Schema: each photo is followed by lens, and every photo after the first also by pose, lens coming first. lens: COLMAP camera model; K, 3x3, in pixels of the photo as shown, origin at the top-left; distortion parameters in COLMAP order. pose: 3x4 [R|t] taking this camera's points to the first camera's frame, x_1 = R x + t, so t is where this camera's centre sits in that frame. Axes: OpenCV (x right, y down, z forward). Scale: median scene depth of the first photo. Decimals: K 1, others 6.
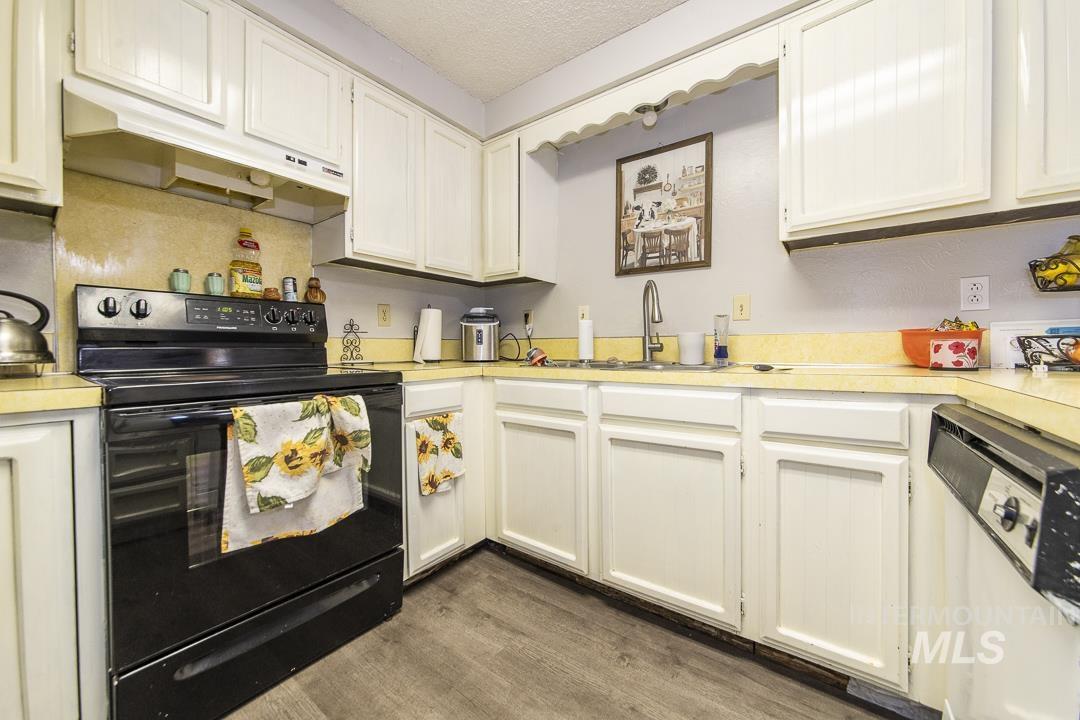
lens RADIAL K [[390.8, 0, 541.1], [0, 390.8, 353.8], [0, 0, 1]] dist [-0.022768, -0.000127]
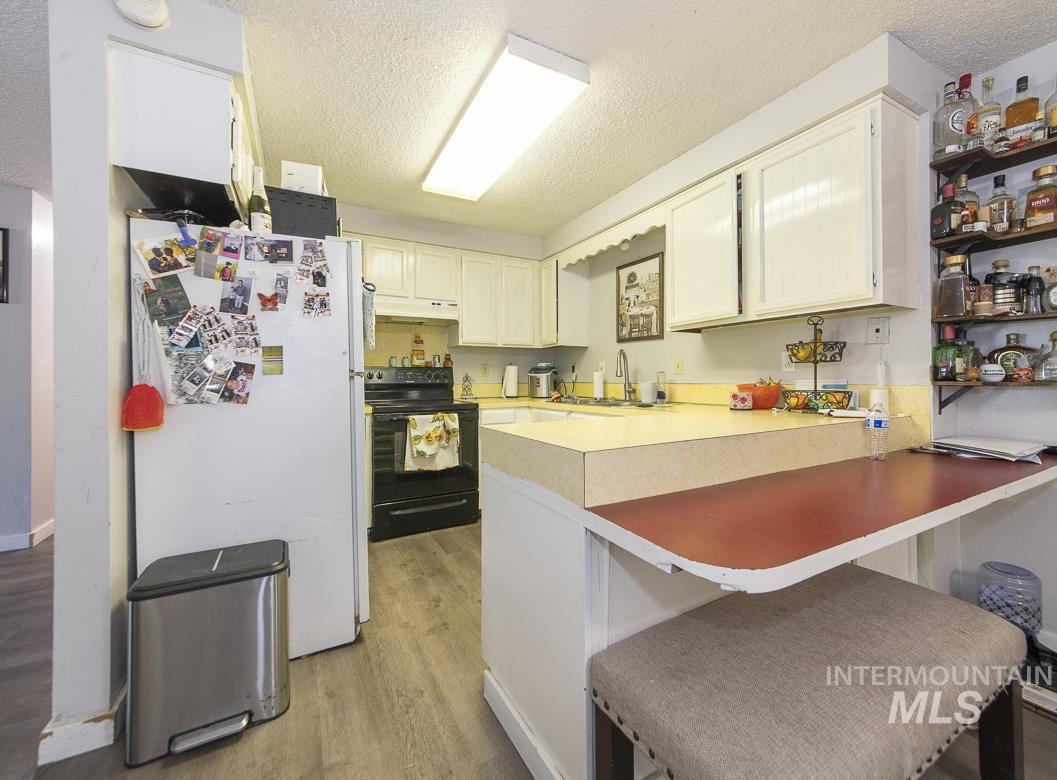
lens RADIAL K [[403.7, 0, 533.1], [0, 403.7, 381.1], [0, 0, 1]] dist [0.010573, 0.000297]
pose [[0.911496, -0.000255, -0.411309, 0.637421], [-0.001863, 0.999987, -0.004749, -0.049742], [0.411305, 0.005095, 0.911484, -0.673915]]
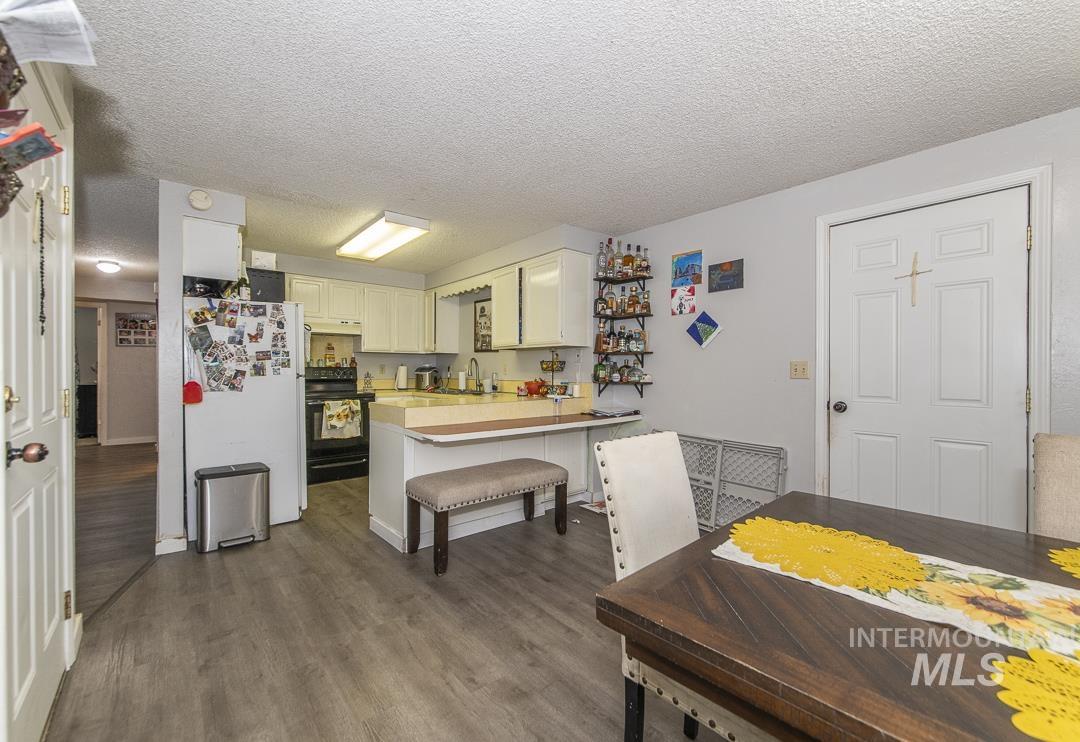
lens RADIAL K [[433.2, 0, 530.9], [0, 433.2, 375.9], [0, 0, 1]] dist [-0.002149, -0.000184]
pose [[0.970368, 0.009502, -0.241445, 1.304865], [-0.009695, 0.999953, 0.000388, -0.080272], [0.241438, 0.001964, 0.970414, -1.575983]]
